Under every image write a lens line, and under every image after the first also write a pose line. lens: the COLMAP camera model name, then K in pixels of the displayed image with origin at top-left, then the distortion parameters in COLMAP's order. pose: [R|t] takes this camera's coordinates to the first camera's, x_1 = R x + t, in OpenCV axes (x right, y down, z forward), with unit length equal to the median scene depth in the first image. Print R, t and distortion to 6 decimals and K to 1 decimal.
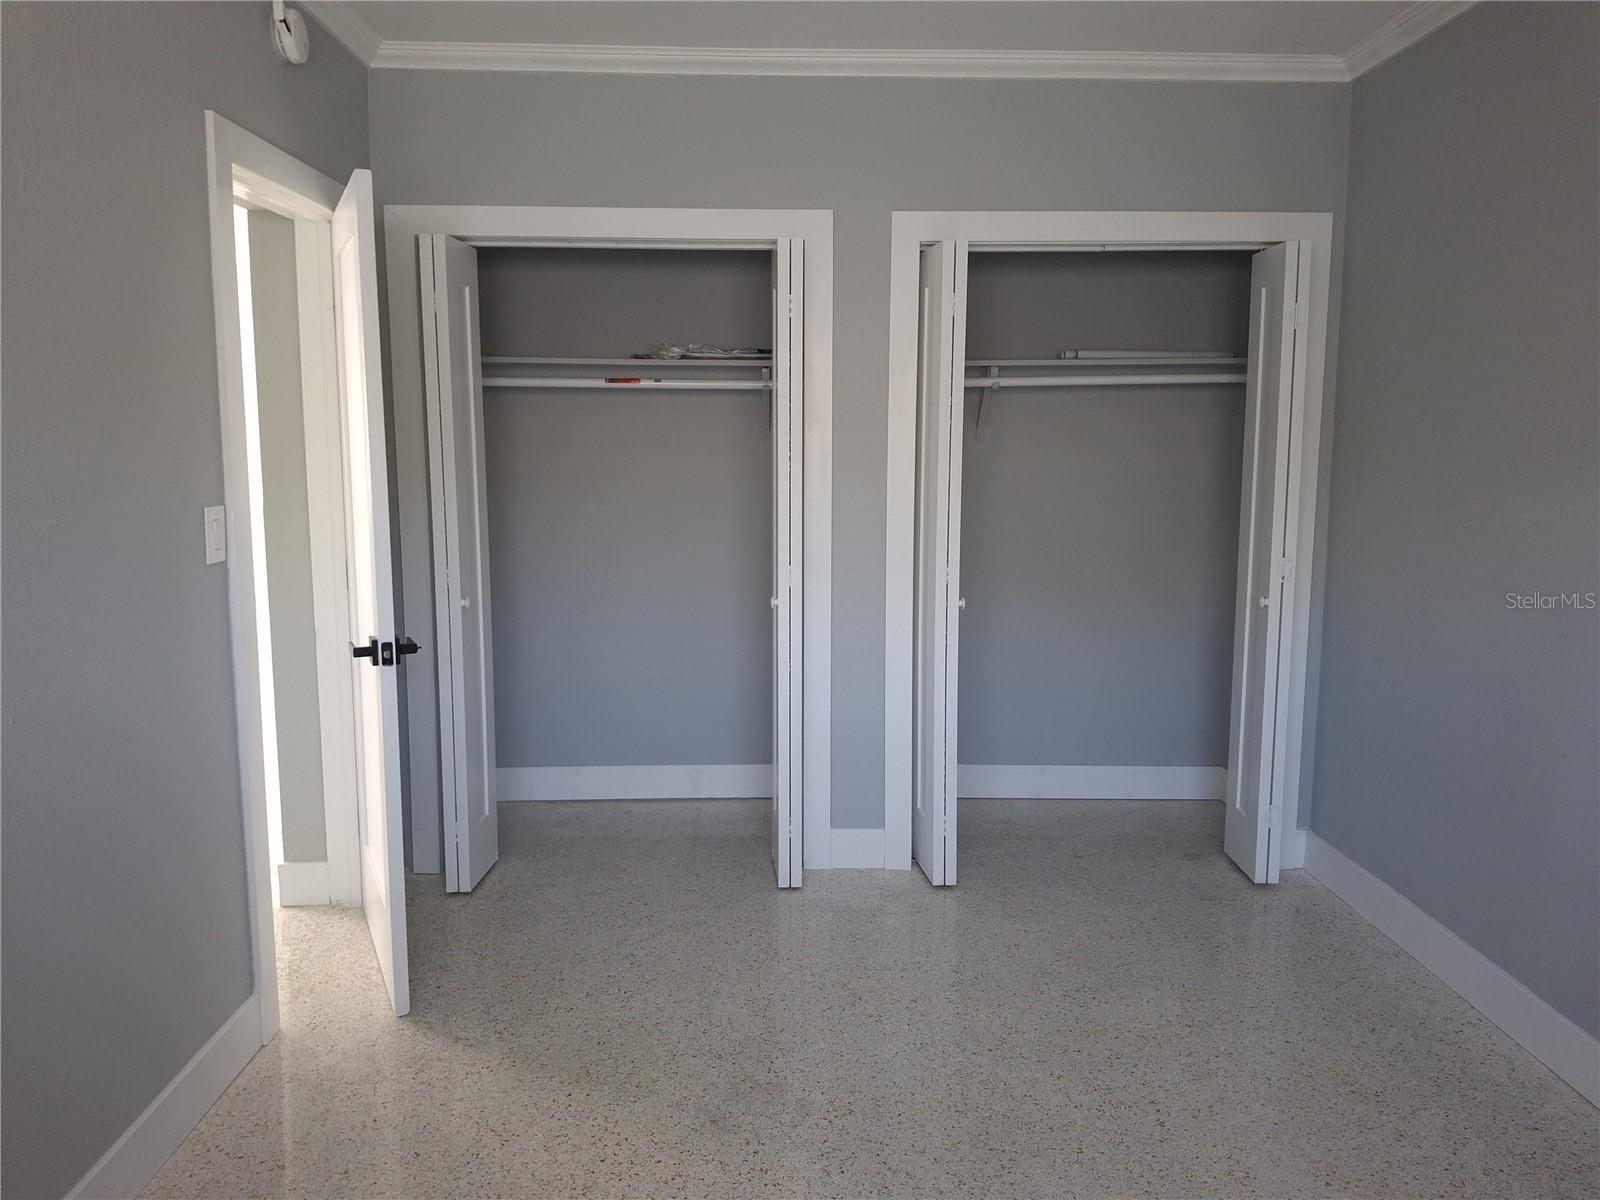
lens RADIAL K [[1164.9, 0, 790.9], [0, 1164.9, 591.2], [0, 0, 1]] dist [0.063769, -0.117356]
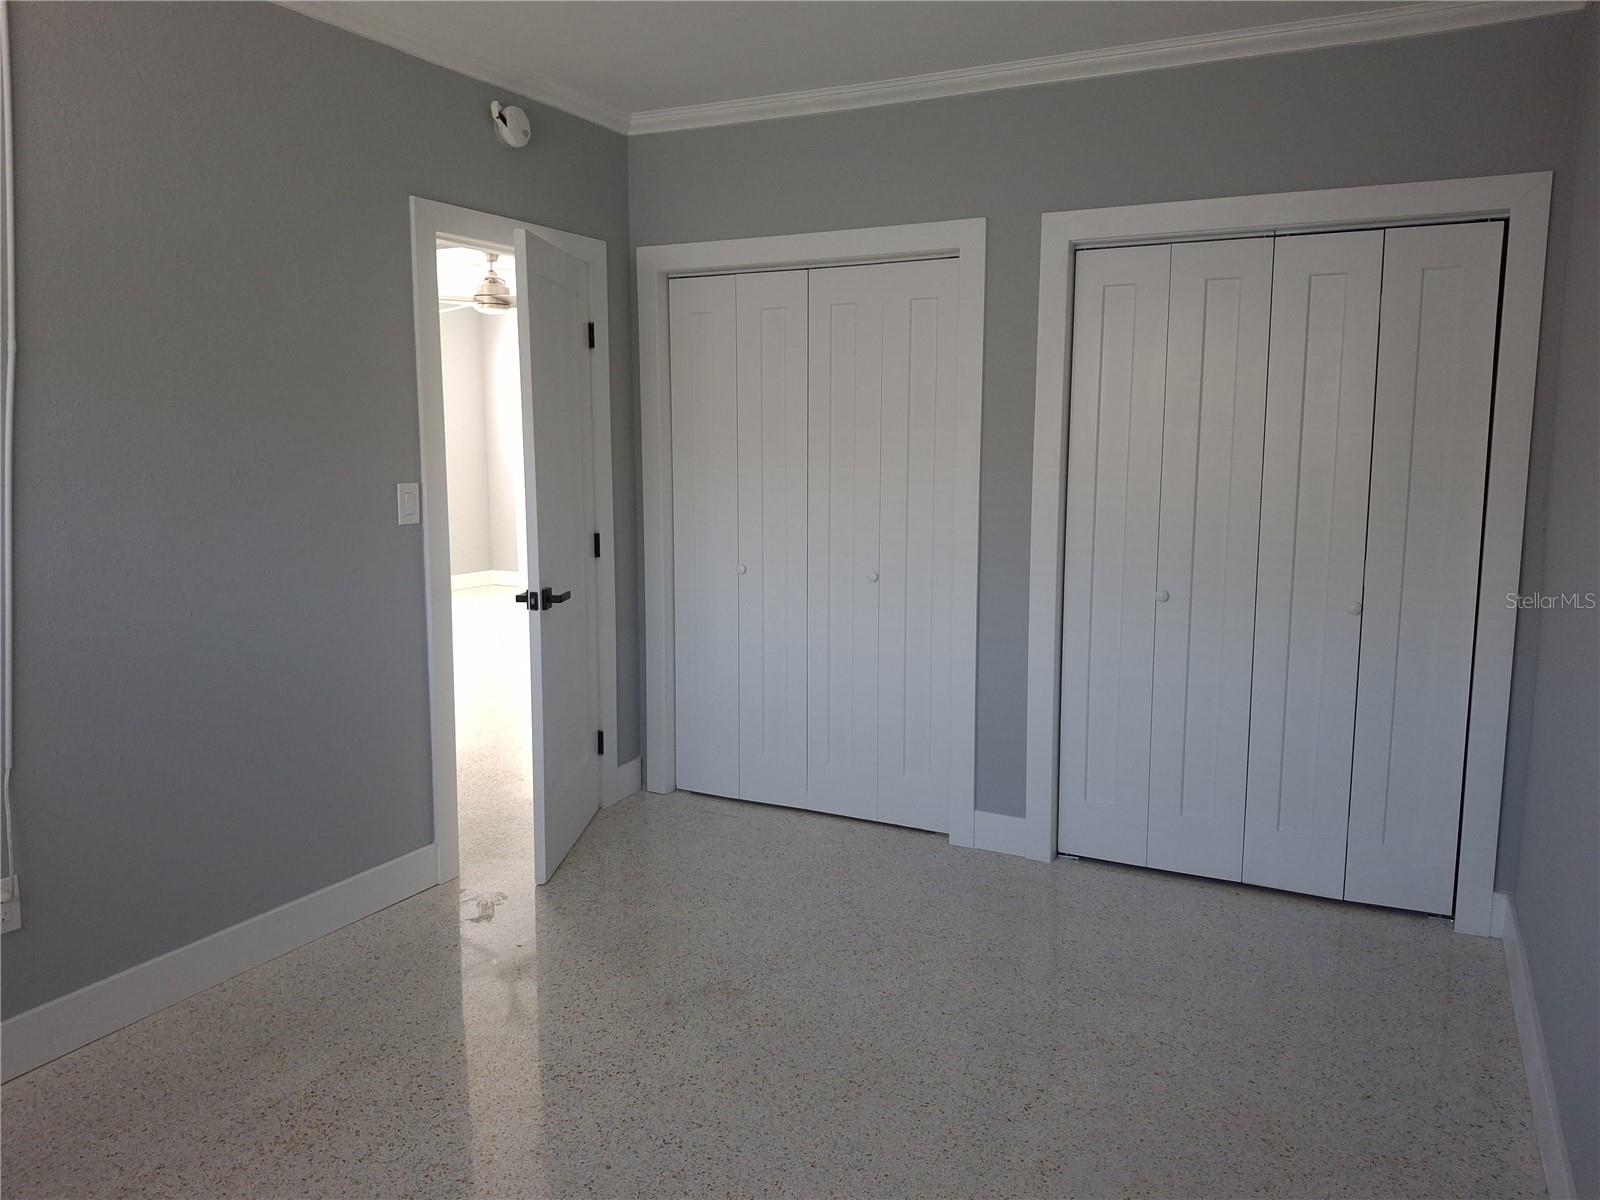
lens RADIAL K [[1164.9, 0, 790.9], [0, 1164.9, 591.2], [0, 0, 1]] dist [0.063769, -0.117356]
pose [[0.877522, 0.064802, -0.475138, 0.498801], [-0.064929, 0.997759, 0.016165, 0.003142], [0.475121, 0.016665, 0.879763, -0.000105]]
